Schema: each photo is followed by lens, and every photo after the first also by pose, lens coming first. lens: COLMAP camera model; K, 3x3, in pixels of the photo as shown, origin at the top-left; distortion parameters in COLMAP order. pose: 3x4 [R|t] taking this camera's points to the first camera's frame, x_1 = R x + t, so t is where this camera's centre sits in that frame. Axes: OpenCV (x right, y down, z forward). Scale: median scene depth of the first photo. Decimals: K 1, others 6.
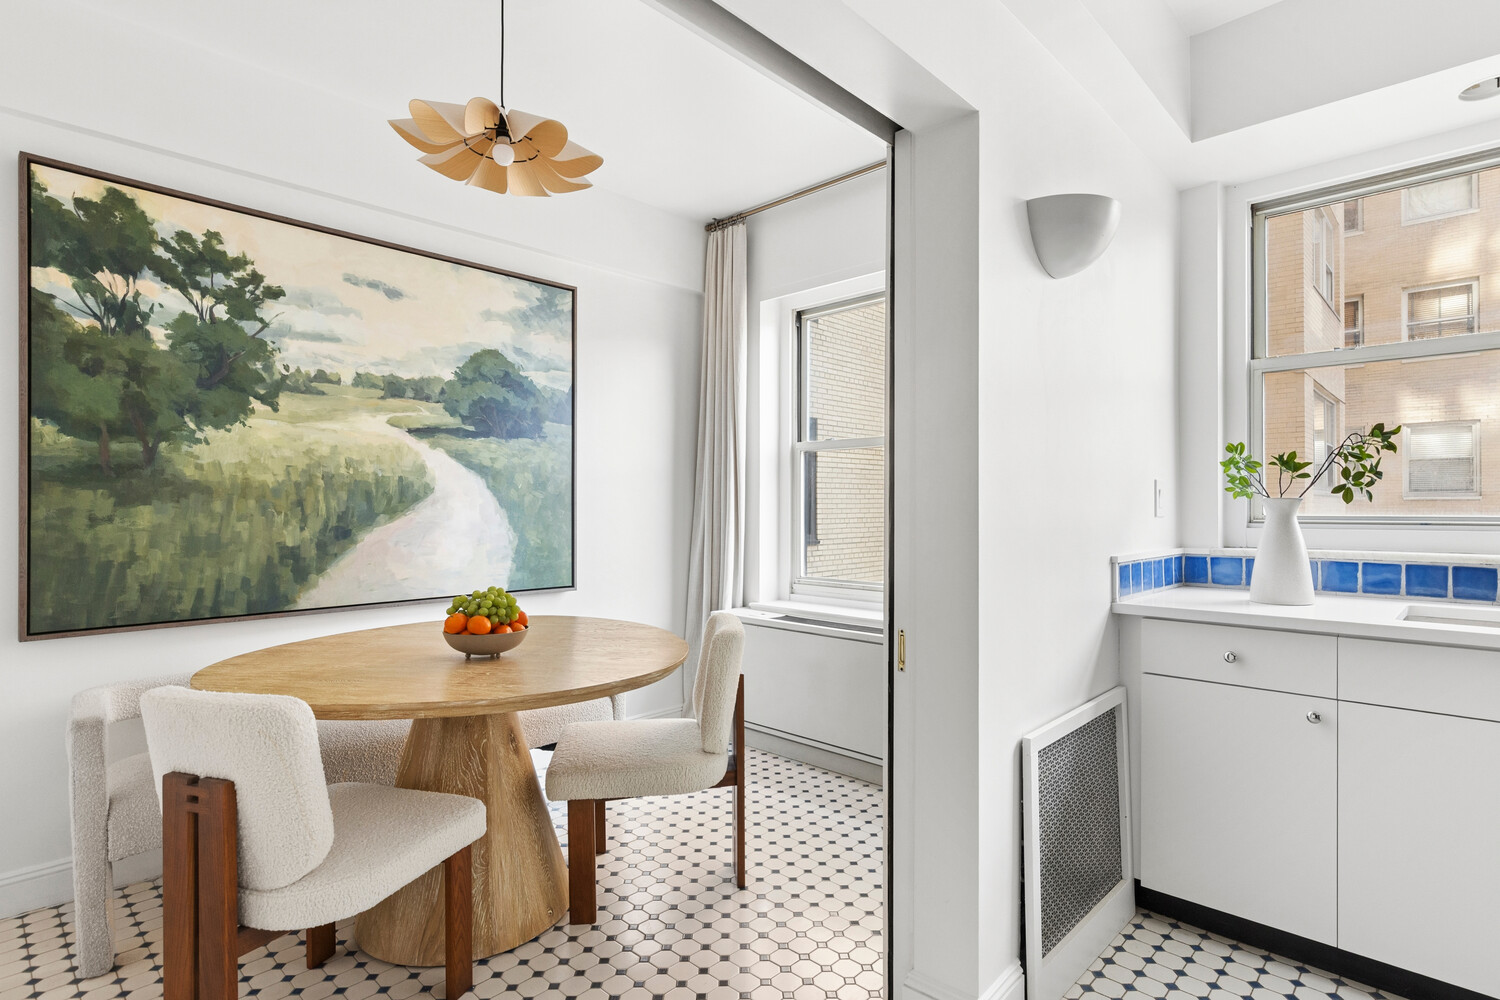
lens RADIAL K [[784.4, 0, 756.6], [0, 784.4, 504.7], [0, 0, 1]] dist [0.002010, 0.000628]
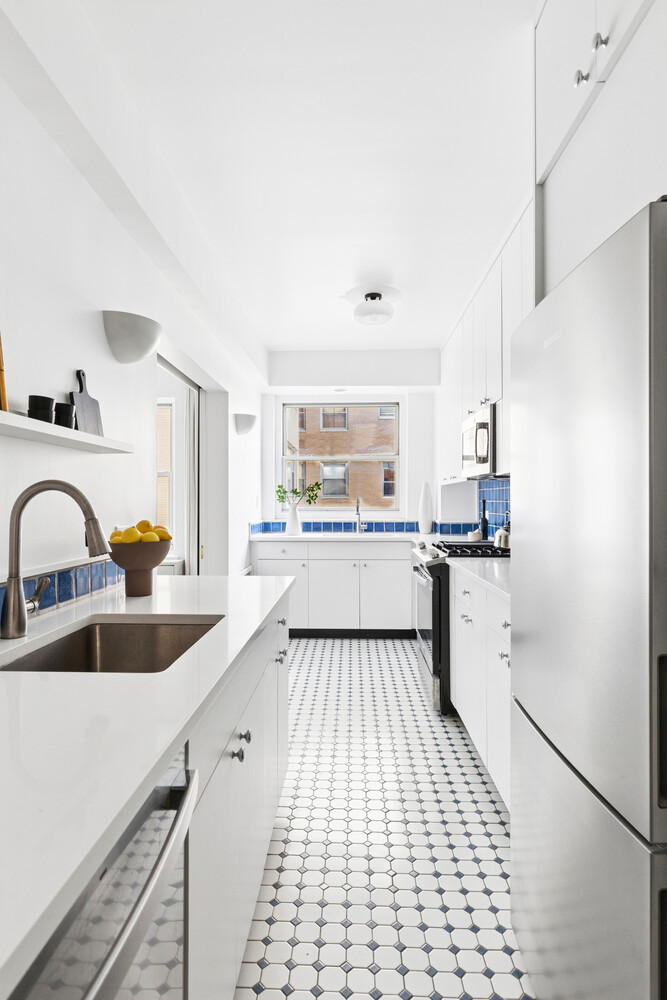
lens RADIAL K [[577.5, 0, 333.4], [0, 577.5, 500.5], [0, 0, 1]] dist [0.000188, 0.000006]
pose [[0.755573, -0.000011, 0.655064, -0.756184], [-0.002480, 0.999993, 0.002878, -0.025971], [-0.655060, -0.003799, 0.755568, -0.895139]]
